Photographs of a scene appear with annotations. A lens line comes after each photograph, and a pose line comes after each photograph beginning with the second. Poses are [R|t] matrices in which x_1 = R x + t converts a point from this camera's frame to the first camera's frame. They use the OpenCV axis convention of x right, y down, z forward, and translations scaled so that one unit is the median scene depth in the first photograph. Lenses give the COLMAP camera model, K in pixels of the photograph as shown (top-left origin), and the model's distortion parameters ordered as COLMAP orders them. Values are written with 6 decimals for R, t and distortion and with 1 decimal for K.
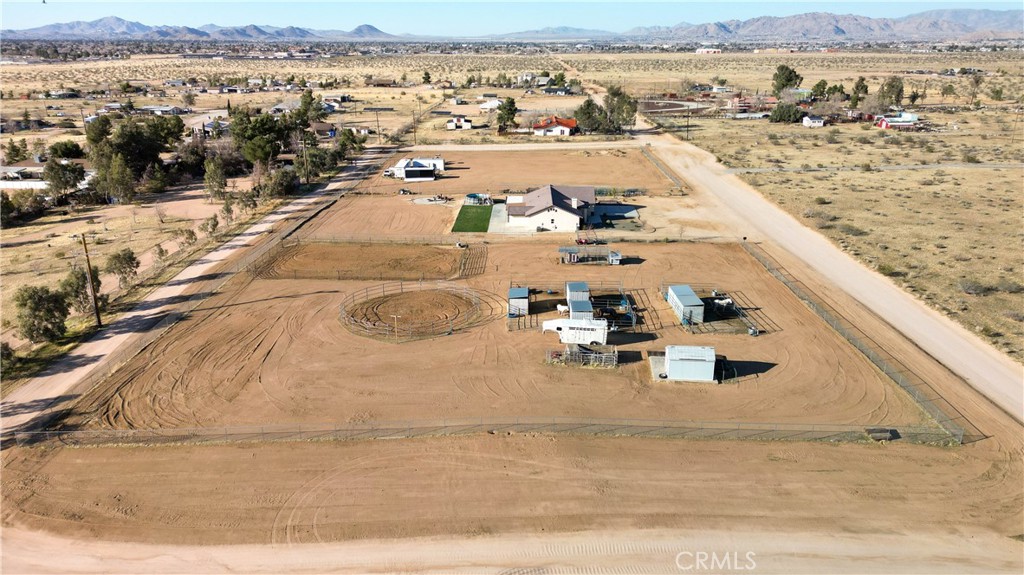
lens RADIAL K [[715.1, 0, 525.7], [0, 715.1, 285.8], [0, 0, 1]] dist [0.081248, -0.076059]
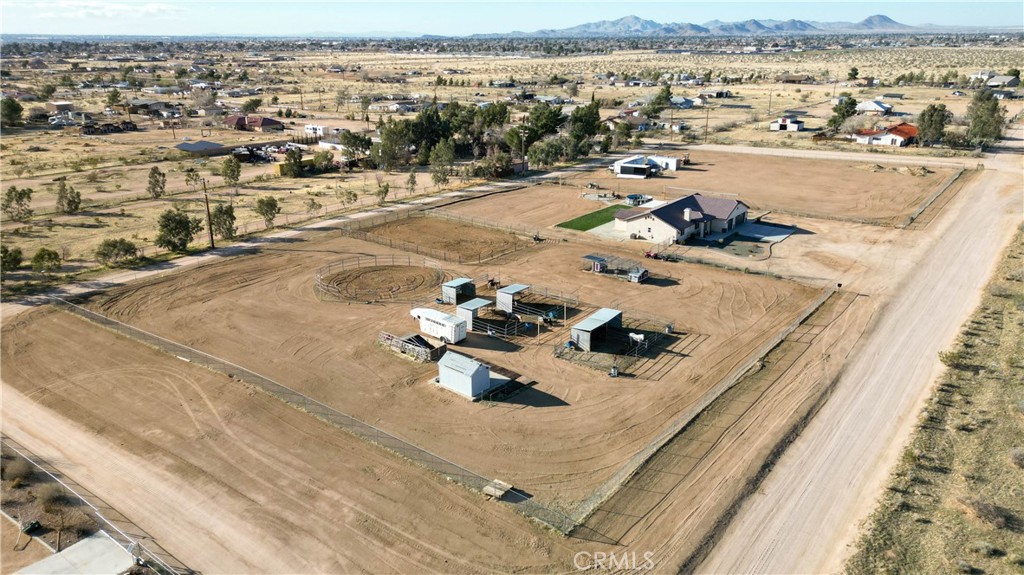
lens RADIAL K [[730.3, 0, 518.6], [0, 730.3, 288.3], [0, 0, 1]] dist [0.075429, -0.073431]
pose [[0.802251, 0.190897, -0.565643, 0.568450], [-0.188508, 0.980024, 0.063384, -0.056074], [0.566444, 0.055778, 0.822211, 0.163906]]
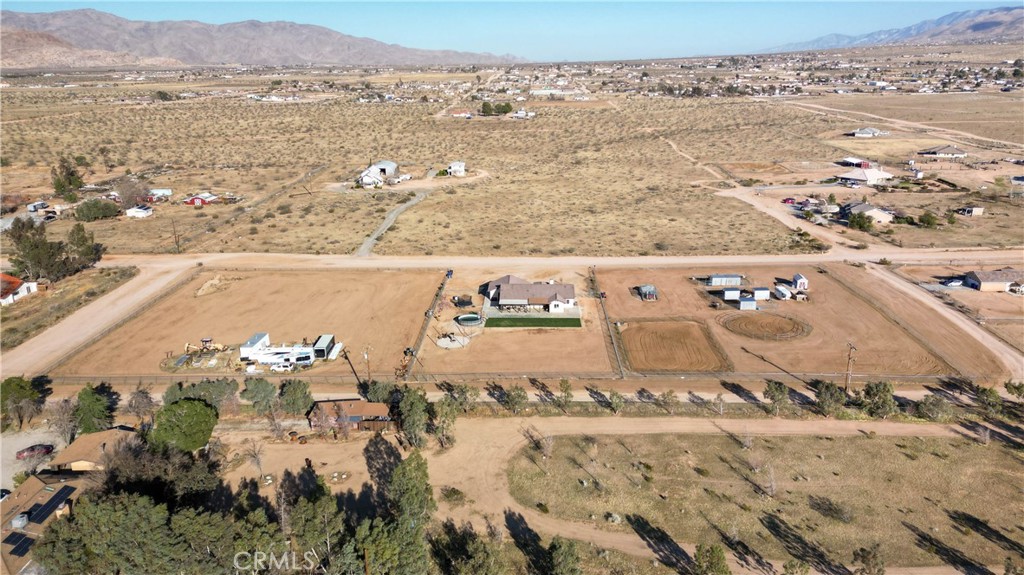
lens RADIAL K [[715.1, 0, 525.7], [0, 715.1, 285.8], [0, 0, 1]] dist [0.081248, -0.076059]
pose [[0.008624, -0.295551, 0.955288, -1.642778], [0.324537, 0.904438, 0.276889, -0.666666], [-0.945834, 0.307638, 0.103717, 1.179063]]
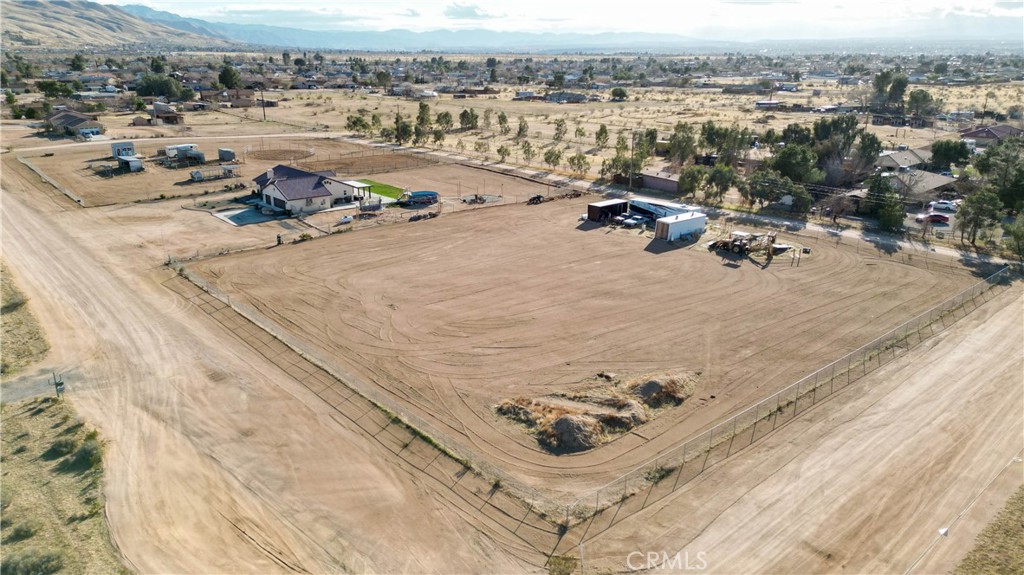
lens RADIAL K [[707.2, 0, 516.9], [0, 707.2, 287.9], [0, 0, 1]] dist [0.081622, -0.065374]
pose [[-0.747242, 0.202978, -0.632795, 0.604929], [-0.215887, 0.826423, 0.520018, -0.739952], [0.628508, 0.525191, -0.573717, 2.396797]]
